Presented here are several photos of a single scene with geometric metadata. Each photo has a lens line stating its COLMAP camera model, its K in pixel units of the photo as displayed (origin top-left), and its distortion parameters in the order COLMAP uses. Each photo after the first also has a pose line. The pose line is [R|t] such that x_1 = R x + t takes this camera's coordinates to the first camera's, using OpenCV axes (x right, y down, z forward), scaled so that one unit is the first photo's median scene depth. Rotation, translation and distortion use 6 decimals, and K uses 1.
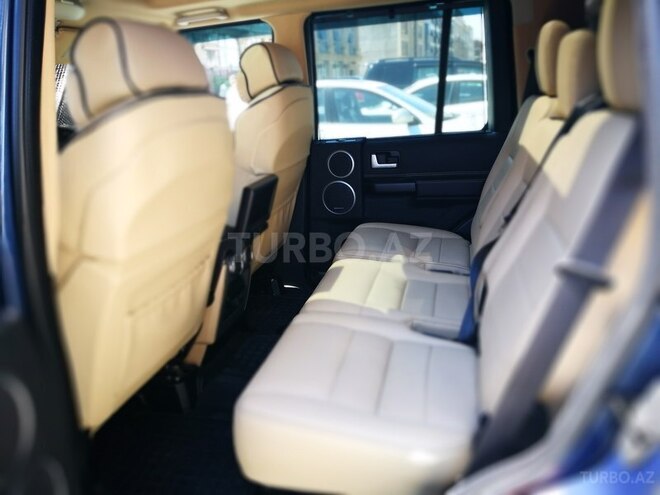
lens RADIAL K [[500.1, 0, 330.1], [0, 500.1, 253.9], [0, 0, 1]] dist [0.003689, 0.006237]
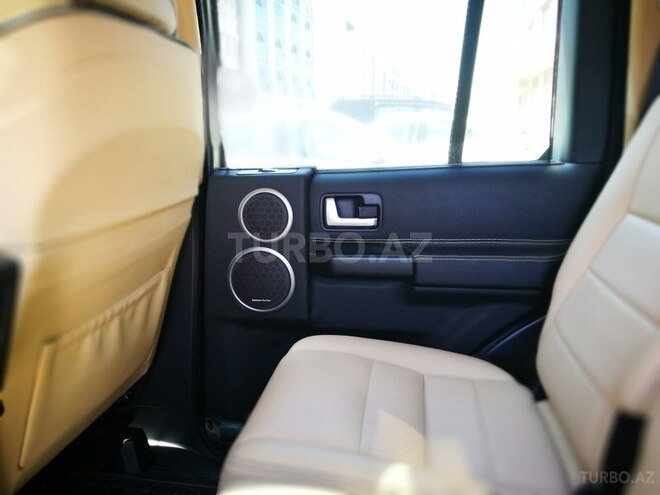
lens RADIAL K [[500.1, 0, 330.1], [0, 500.1, 253.9], [0, 0, 1]] dist [0.003689, 0.006237]
pose [[0.995896, 0.023979, 0.087272, 0.053822], [-0.016910, 0.996583, -0.080850, -0.126292], [-0.088912, 0.079042, 0.992898, 0.614870]]
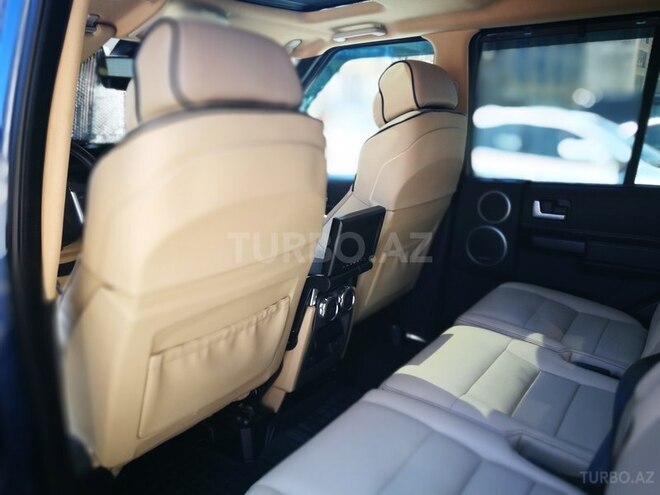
lens RADIAL K [[511.6, 0, 342.8], [0, 511.6, 248.1], [0, 0, 1]] dist [0.008753, 0.003493]
pose [[0.934243, 0.153951, -0.321697, 0.089983], [-0.173483, 0.984291, -0.032772, -0.049434], [0.311598, 0.086426, 0.946276, 0.140793]]
